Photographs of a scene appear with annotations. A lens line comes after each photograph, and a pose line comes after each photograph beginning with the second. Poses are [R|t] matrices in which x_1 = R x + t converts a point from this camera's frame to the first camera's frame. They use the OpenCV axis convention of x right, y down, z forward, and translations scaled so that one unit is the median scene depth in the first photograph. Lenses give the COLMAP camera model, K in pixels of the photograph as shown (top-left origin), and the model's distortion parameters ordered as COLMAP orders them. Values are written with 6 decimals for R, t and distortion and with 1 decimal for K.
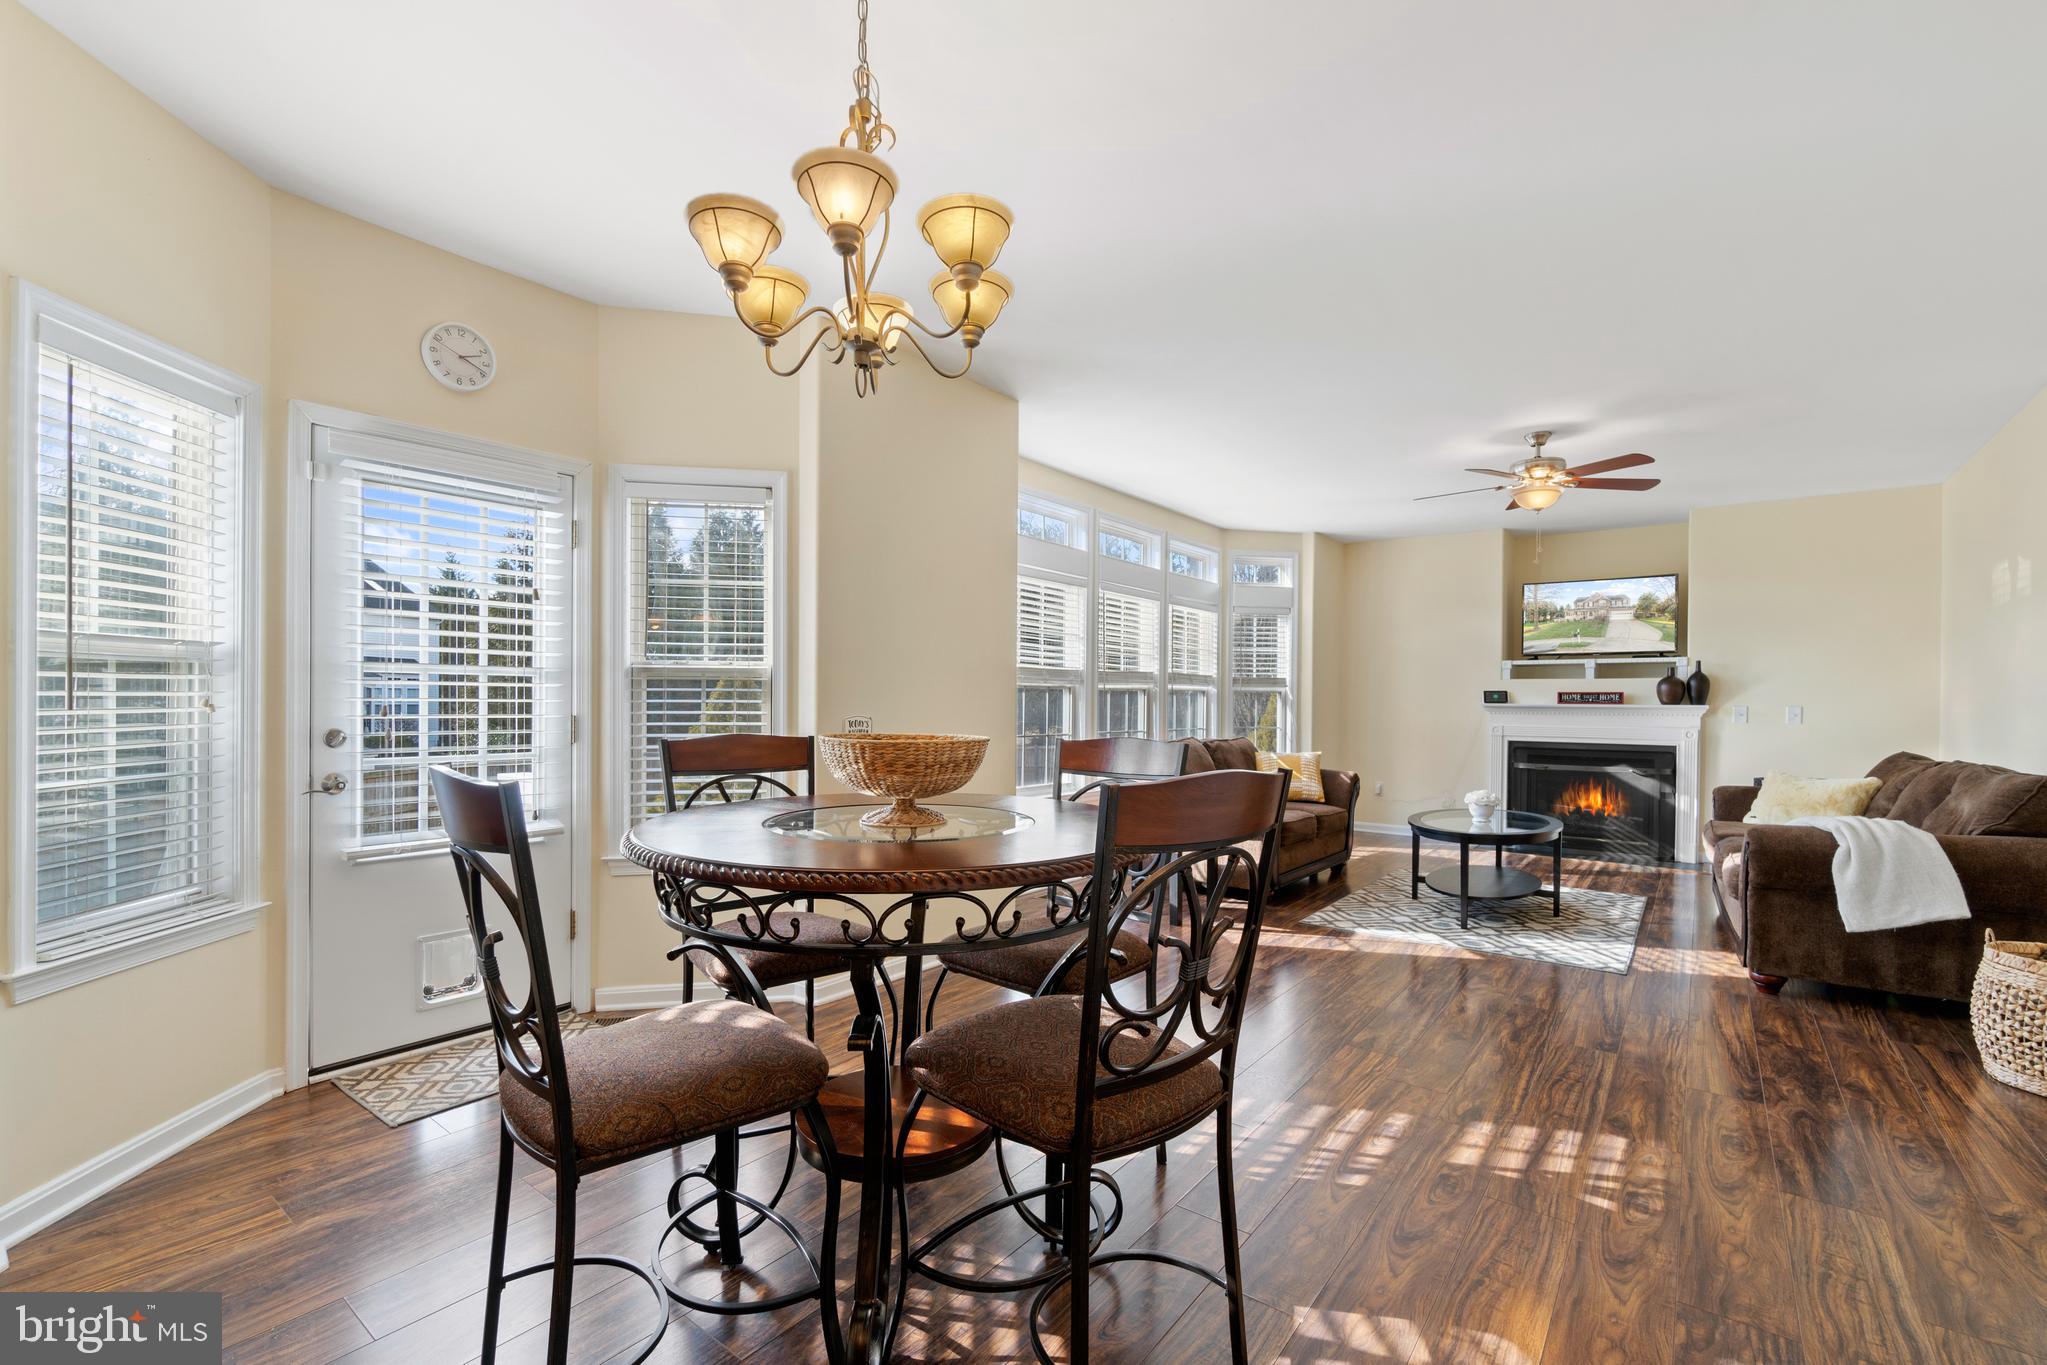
lens RADIAL K [[888.1, 0, 1015.3], [0, 888.1, 713.0], [0, 0, 1]] dist [0.000884, 0.002669]
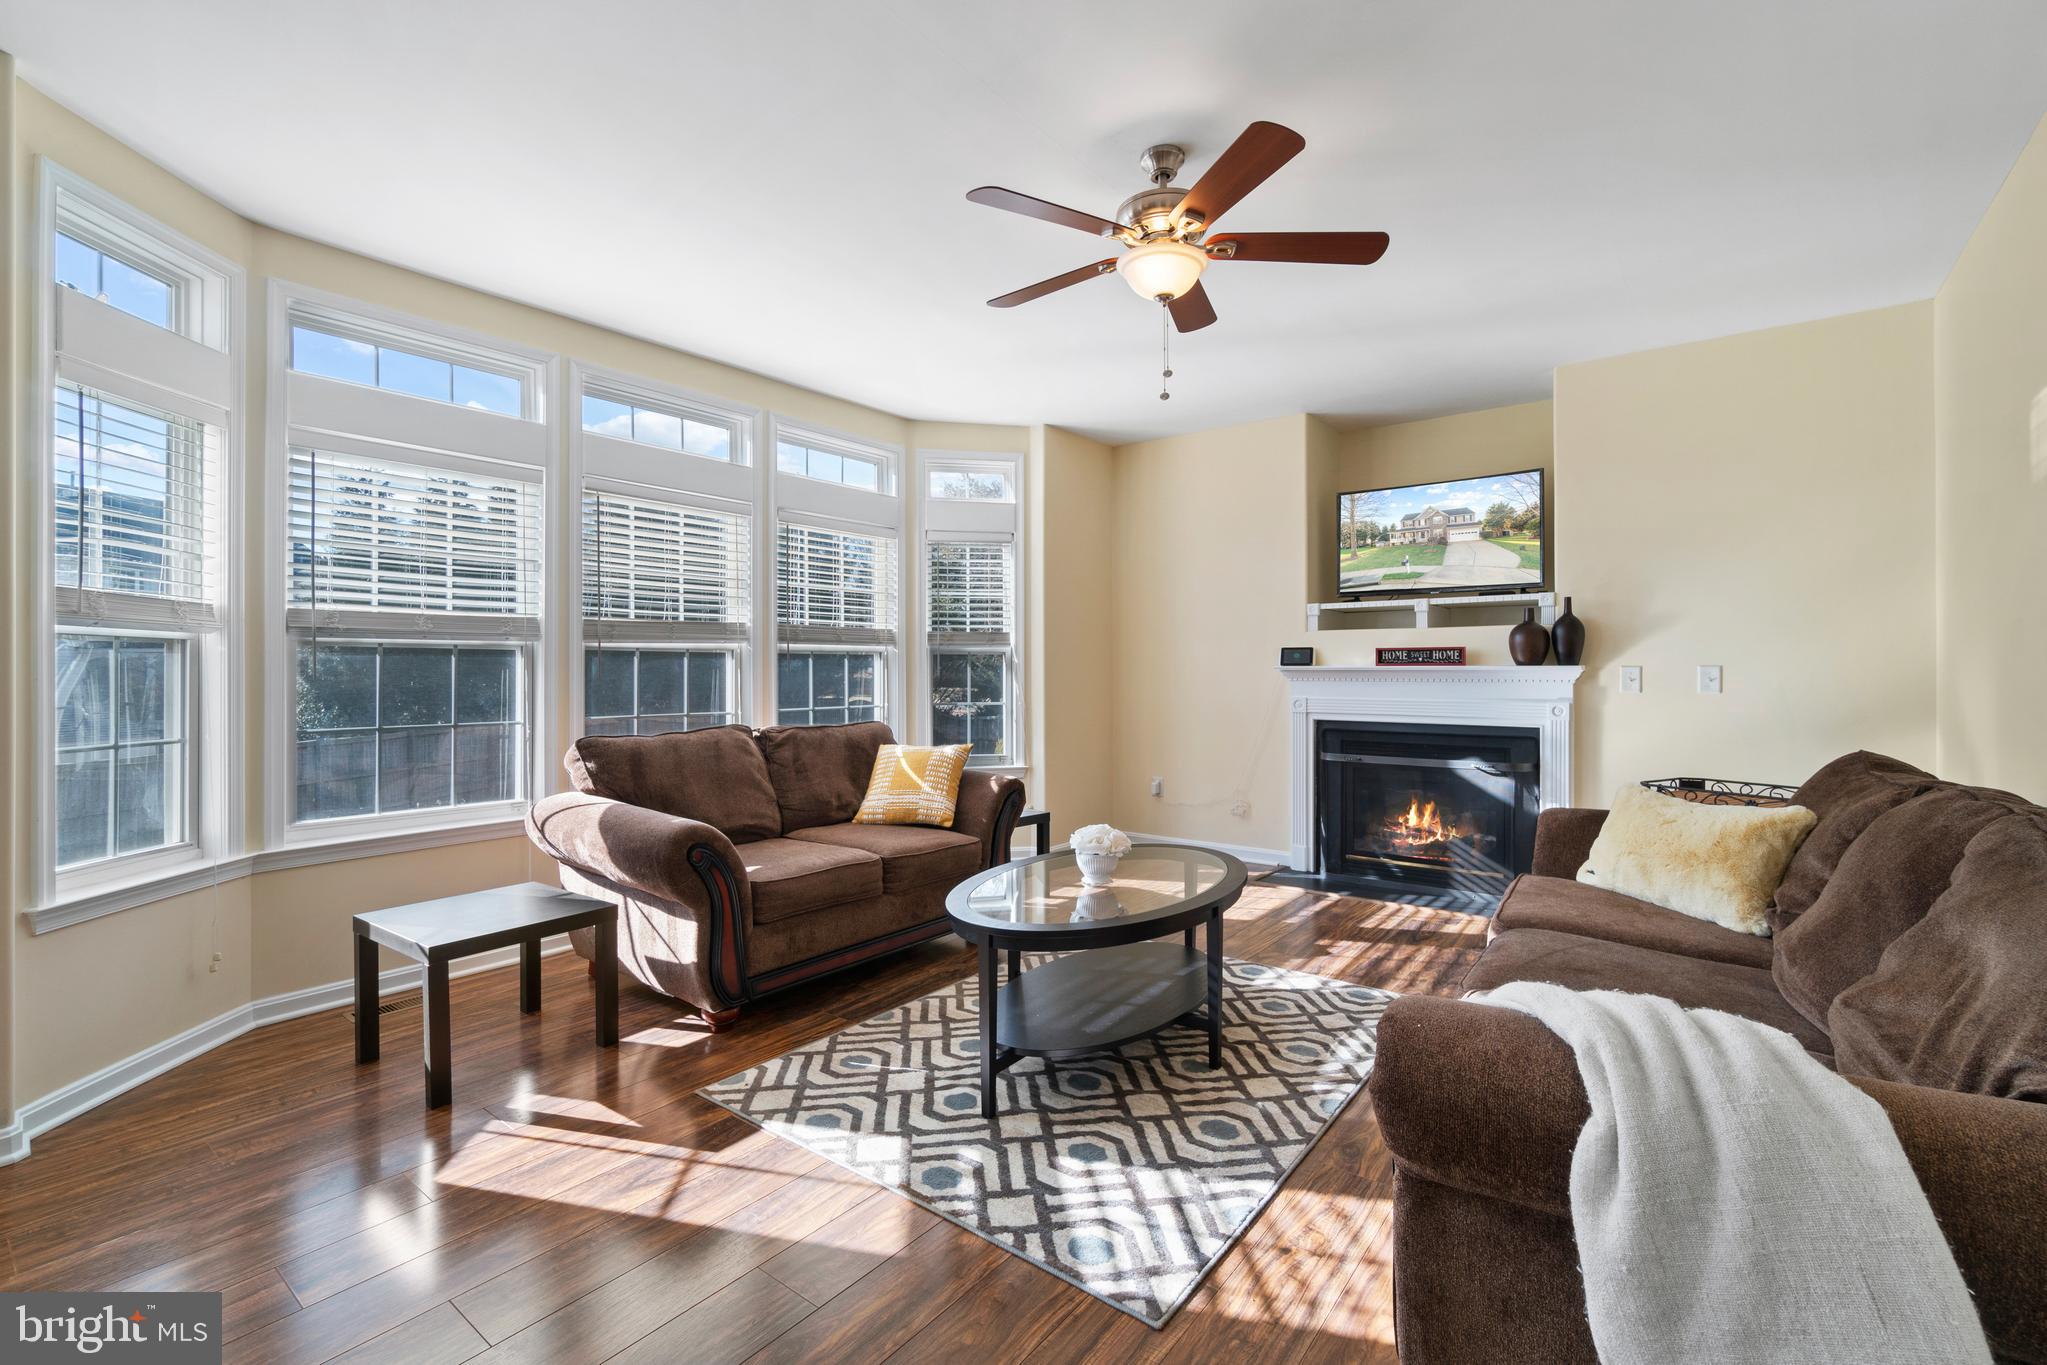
lens RADIAL K [[888.1, 0, 1026.1], [0, 888.1, 675.5], [0, 0, 1]] dist [0.000884, 0.002669]
pose [[0.999950, -0.010044, -0.000235, 0.369620], [0.010042, 0.999927, -0.006729, -0.001047], [0.000303, 0.006726, 0.999977, 0.348835]]
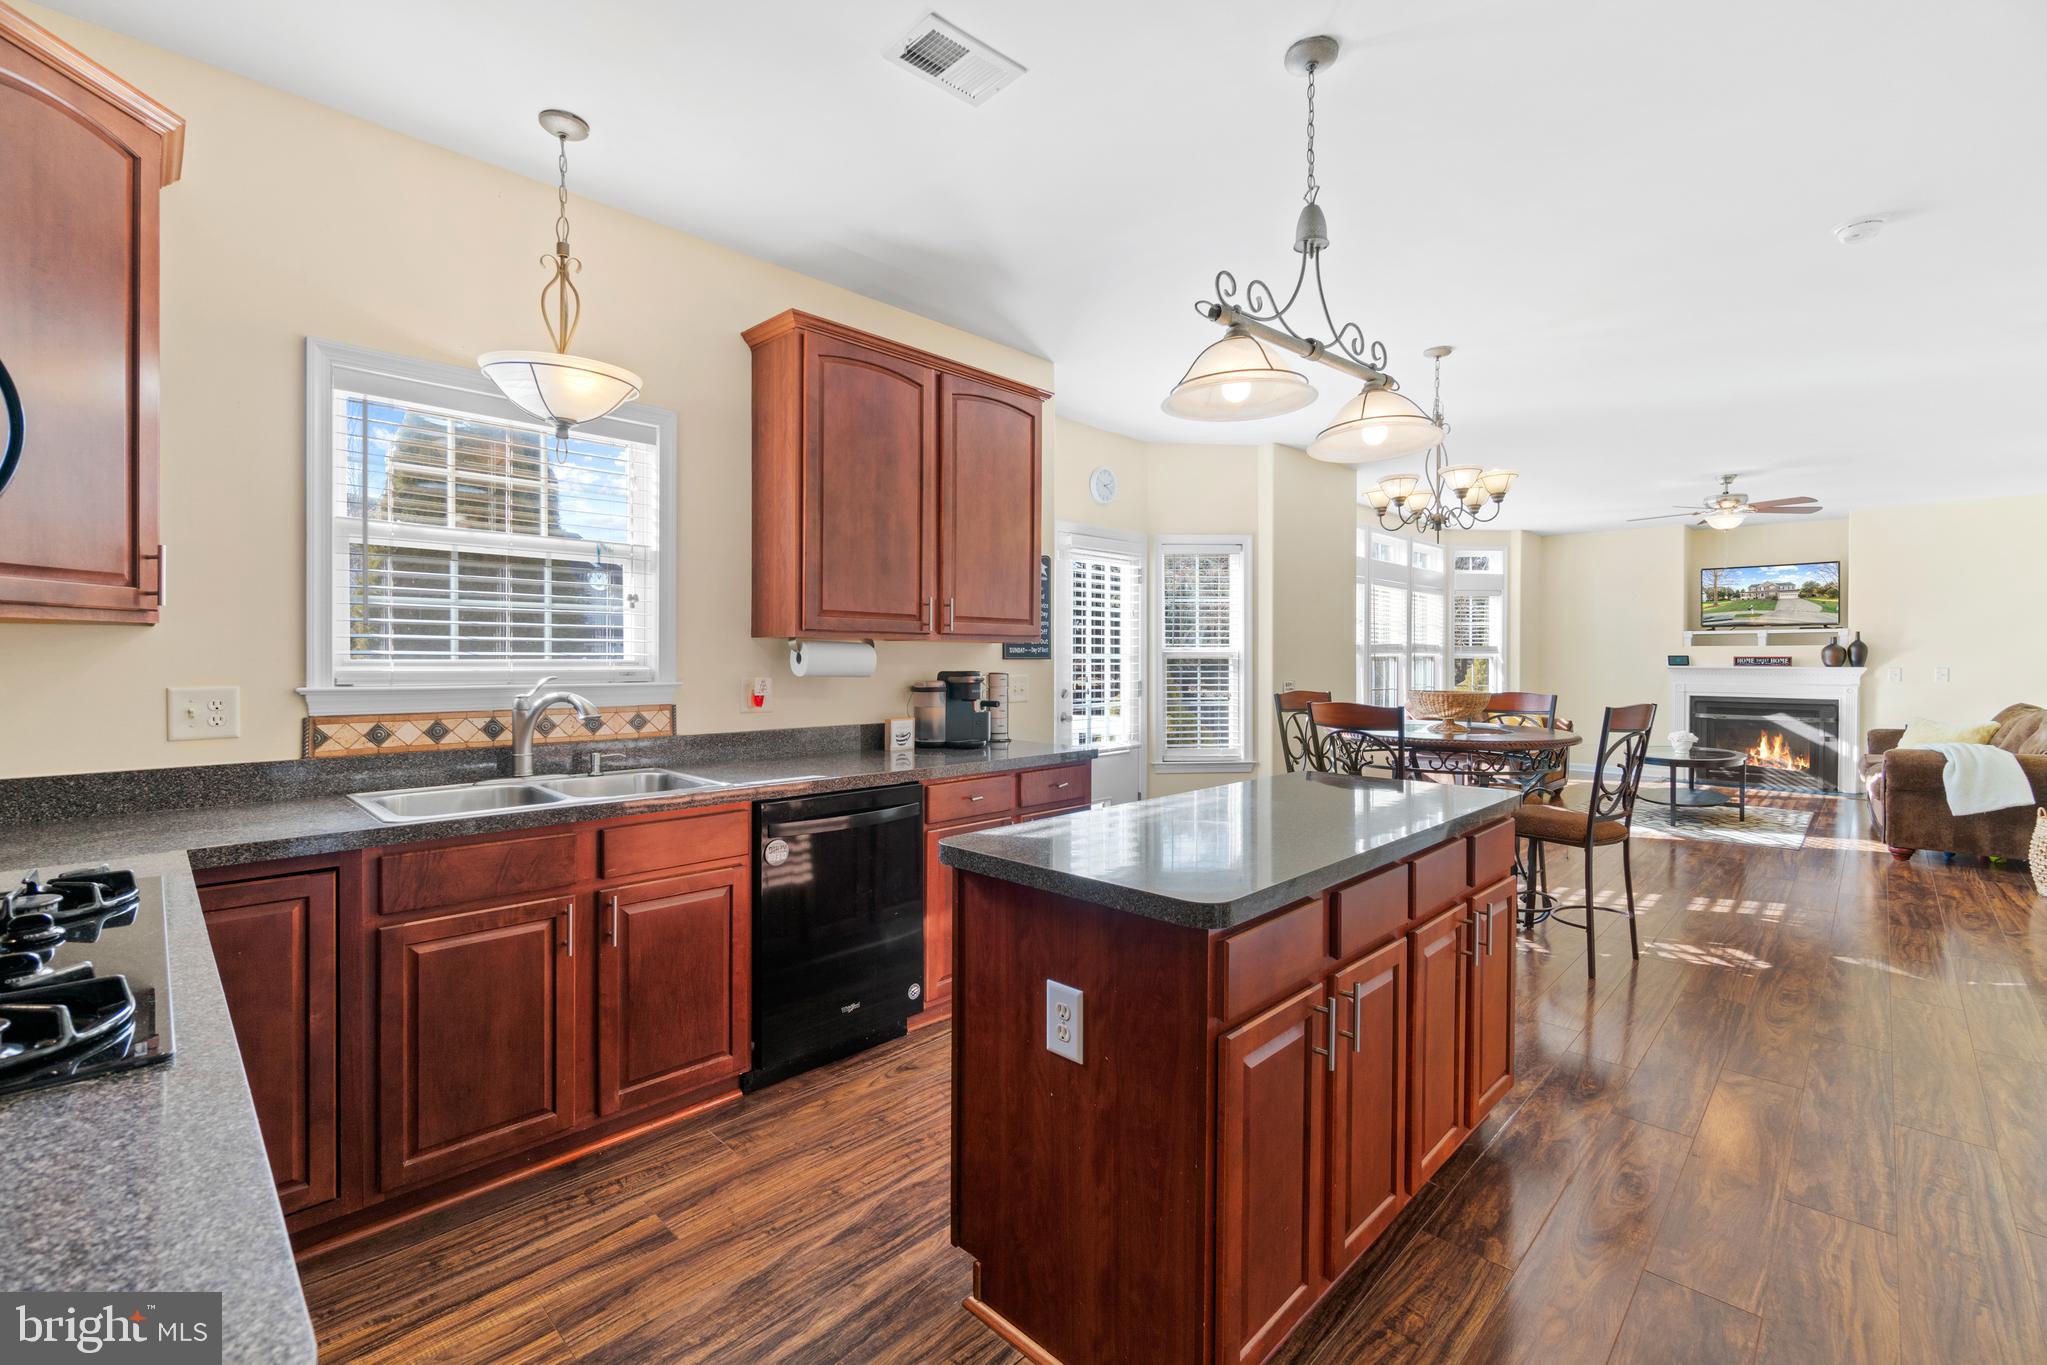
lens RADIAL K [[888.1, 0, 1014.7], [0, 888.1, 666.3], [0, 0, 1]] dist [0.000884, 0.002669]
pose [[0.993611, -0.004237, -0.112777, -0.269749], [0.003768, 0.999983, -0.004369, -0.009107], [0.112793, 0.003916, 0.993611, -0.379478]]
